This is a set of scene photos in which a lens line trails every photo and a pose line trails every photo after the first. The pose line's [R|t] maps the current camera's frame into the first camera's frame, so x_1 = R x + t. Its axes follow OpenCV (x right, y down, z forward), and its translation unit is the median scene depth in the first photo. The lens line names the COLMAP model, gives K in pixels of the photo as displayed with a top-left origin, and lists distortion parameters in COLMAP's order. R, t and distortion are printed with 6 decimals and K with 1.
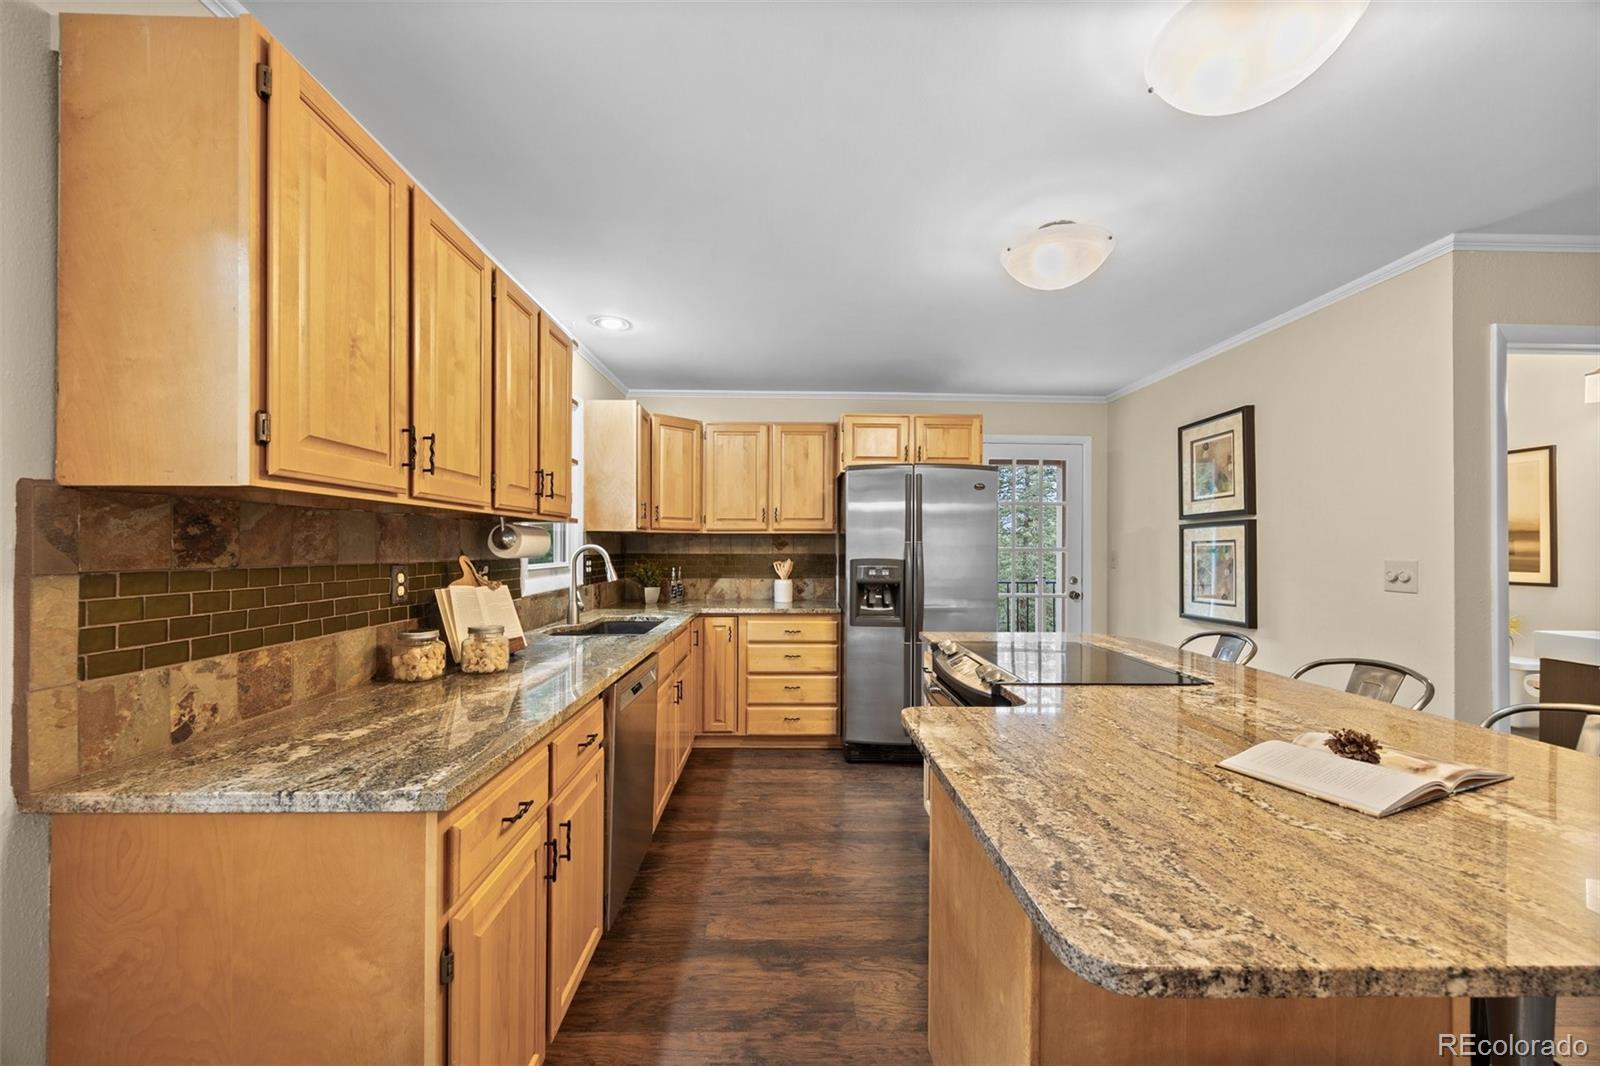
lens RADIAL K [[620.2, 0, 798.8], [0, 620.2, 543.9], [0, 0, 1]] dist [-0.001451, 0.000167]
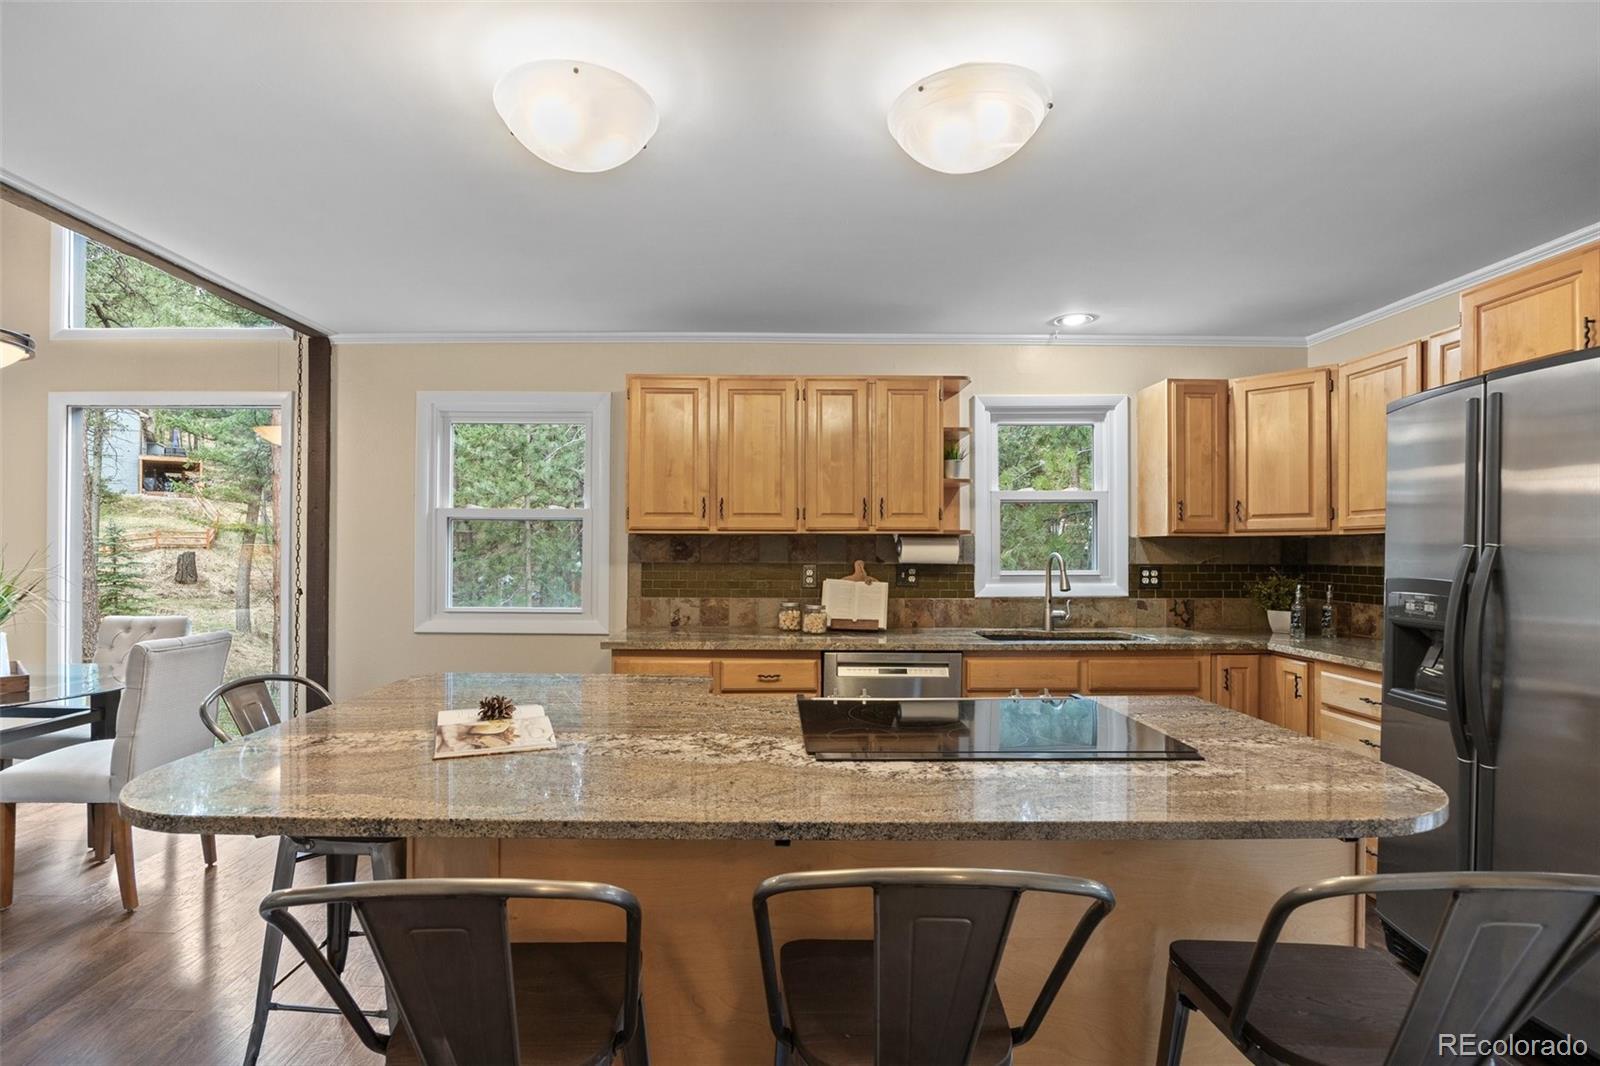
lens RADIAL K [[746.3, 0, 773.9], [0, 746.3, 548.0], [0, 0, 1]] dist [-0.016446, 0.000168]
pose [[-0.010323, -0.007838, -0.999916, 0.780063], [0.002836, 0.999965, -0.007867, 0.001825], [0.999943, -0.002917, -0.010300, 0.509411]]
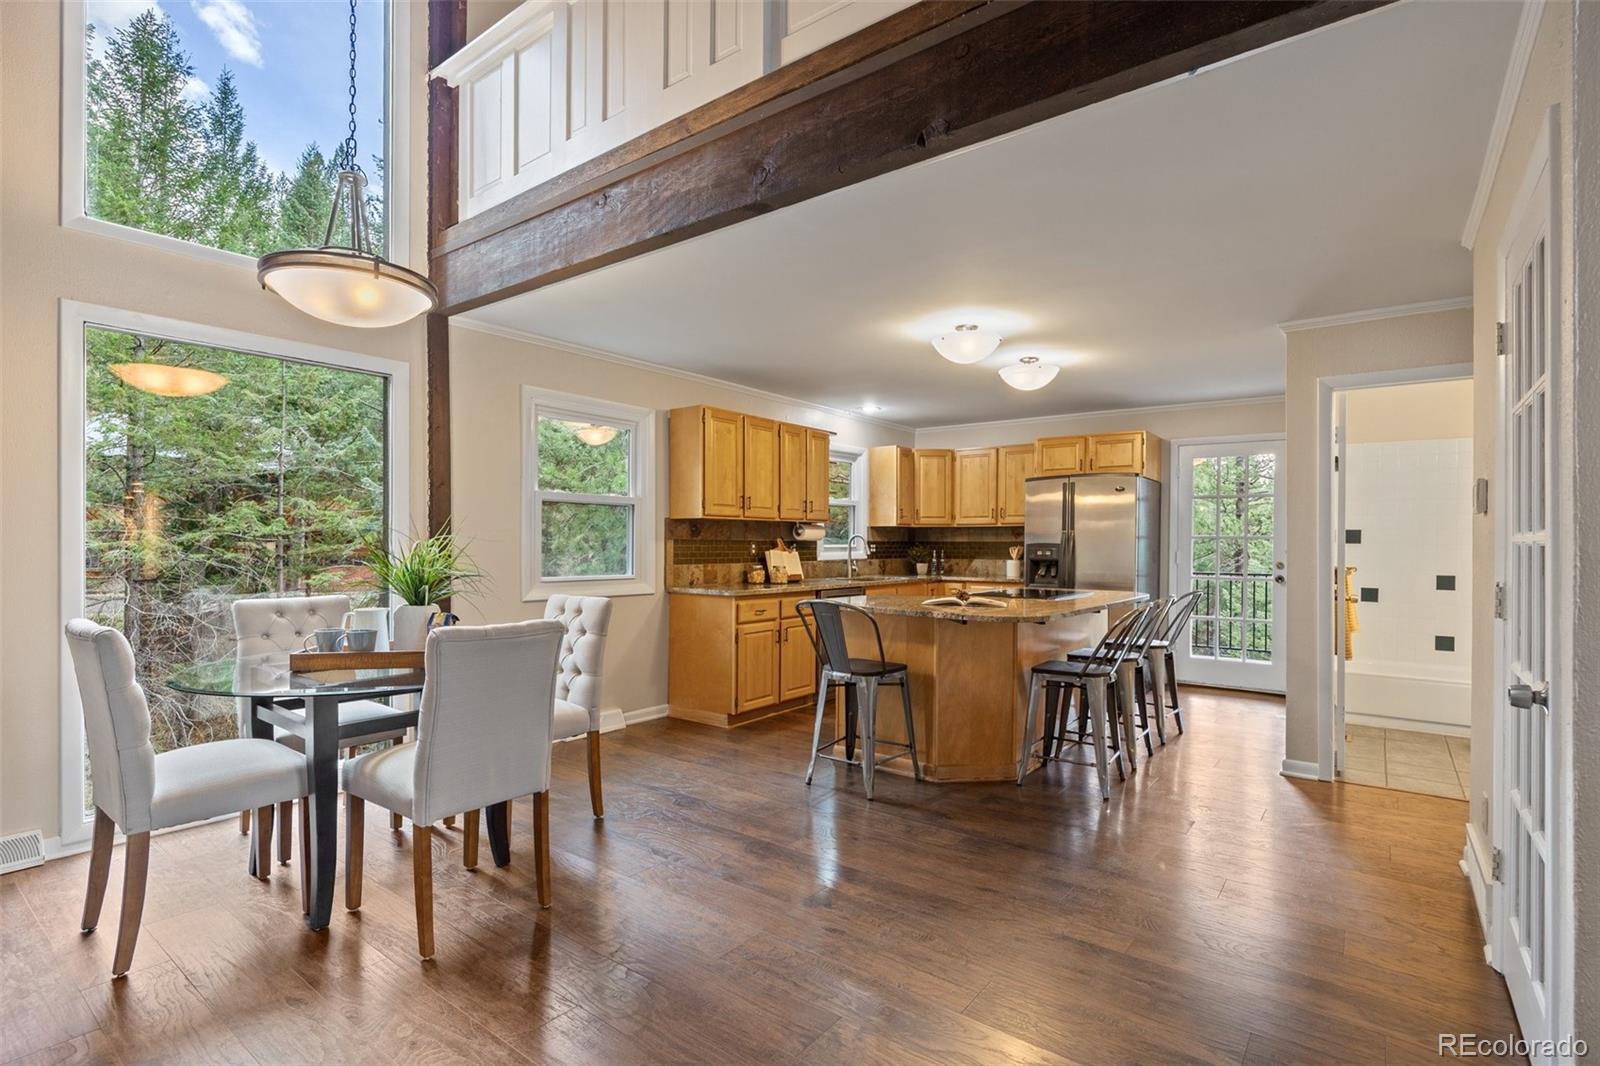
lens RADIAL K [[761.1, 0, 797.2], [0, 761.1, 543.2], [0, 0, 1]] dist [0.000435, -0.000068]
pose [[0.781810, -0.000043, -0.623516, 0.823367], [0.002481, 0.999992, 0.003041, 0.018148], [0.623512, -0.003925, 0.781804, -0.762991]]
